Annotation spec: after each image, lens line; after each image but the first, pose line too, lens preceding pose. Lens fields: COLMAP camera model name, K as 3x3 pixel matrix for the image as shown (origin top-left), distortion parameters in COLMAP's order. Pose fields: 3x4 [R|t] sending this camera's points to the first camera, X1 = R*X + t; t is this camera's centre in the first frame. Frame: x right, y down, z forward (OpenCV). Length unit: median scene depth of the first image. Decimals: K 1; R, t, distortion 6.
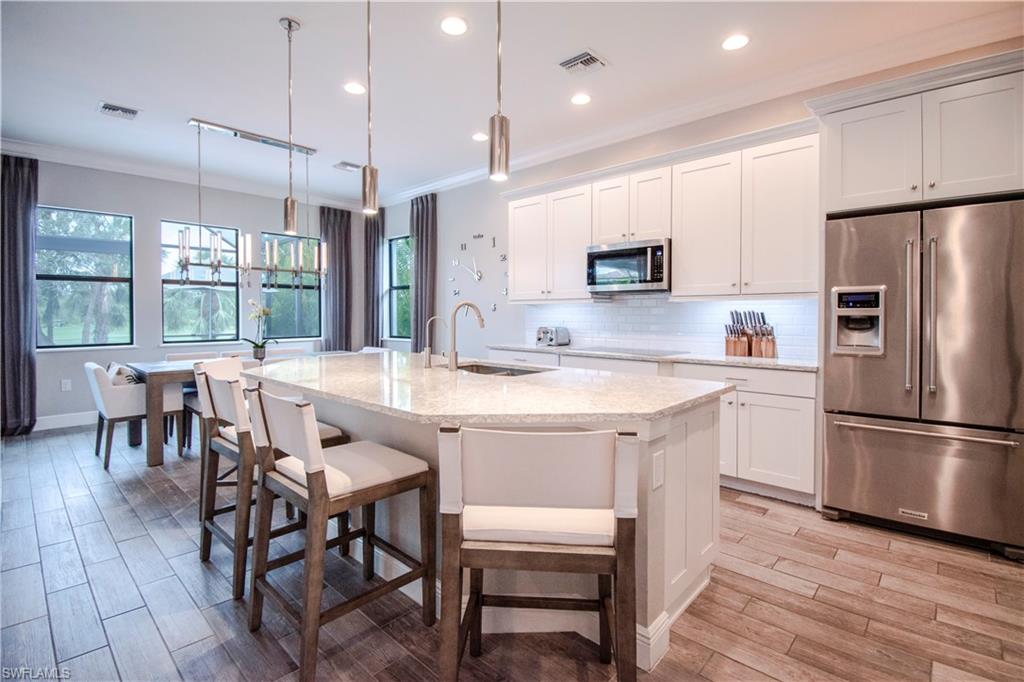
lens RADIAL K [[459.8, 0, 524.7], [0, 459.8, 335.0], [0, 0, 1]] dist [0.030933, -0.029567]
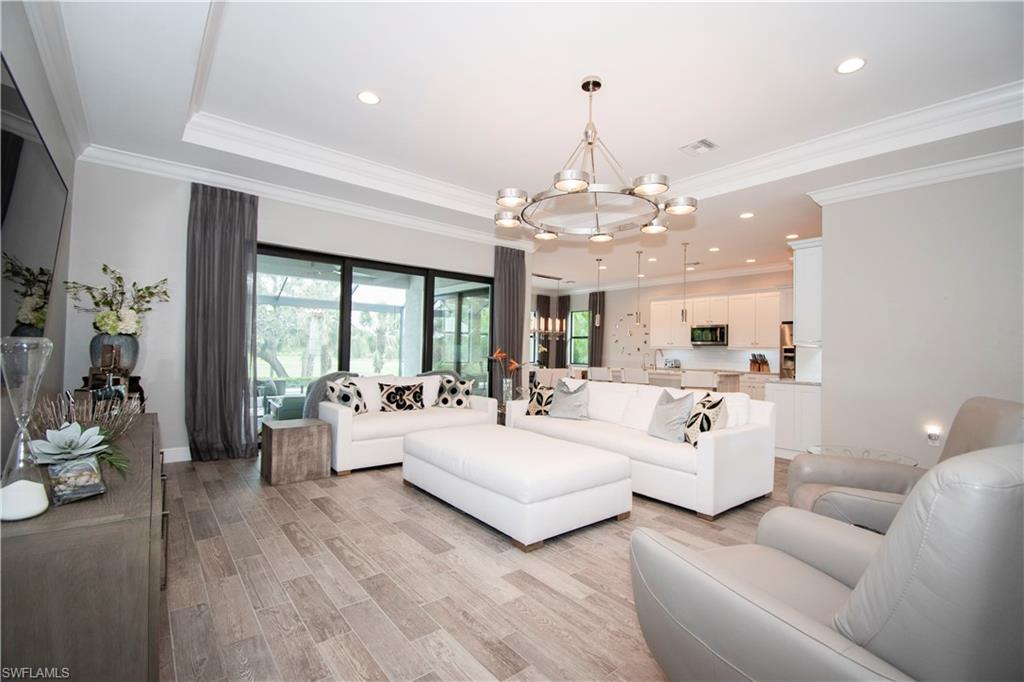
lens RADIAL K [[459.8, 0, 524.7], [0, 459.8, 335.0], [0, 0, 1]] dist [0.030933, -0.029567]
pose [[0.992458, 0.018383, -0.121199, -0.436744], [-0.028637, 0.996103, -0.083416, 0.083758], [0.119193, 0.086257, 0.989117, -1.487968]]
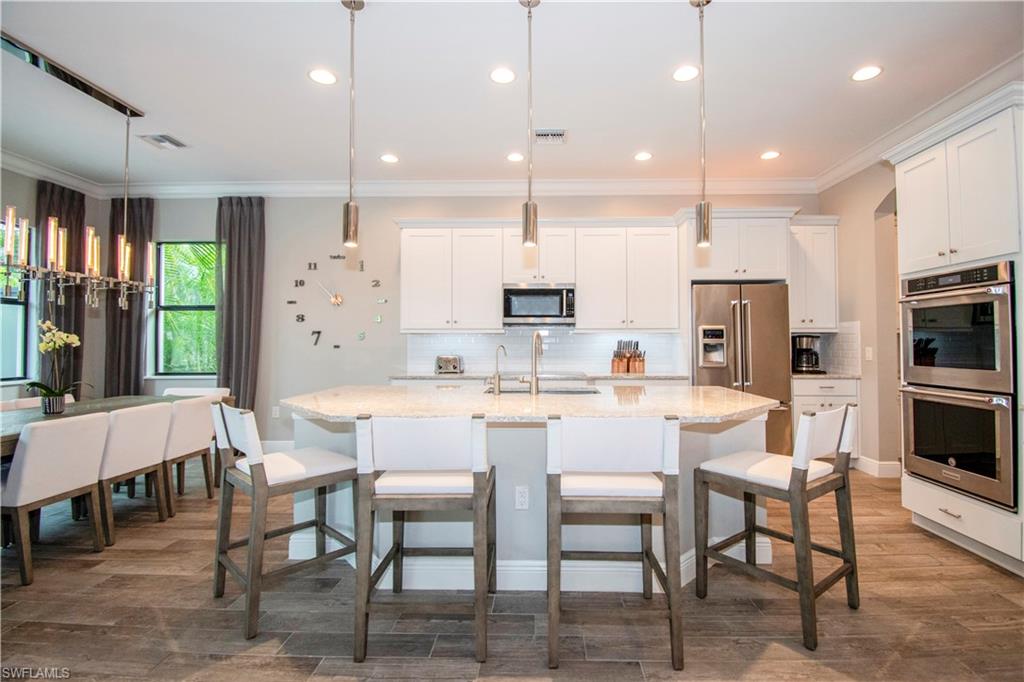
lens RADIAL K [[459.8, 0, 524.7], [0, 459.8, 335.0], [0, 0, 1]] dist [0.030933, -0.029567]
pose [[0.756089, 0.012698, 0.654345, -0.571916], [0.030835, 0.998010, -0.054996, -0.000418], [-0.653742, 0.061759, 0.754193, 0.119005]]
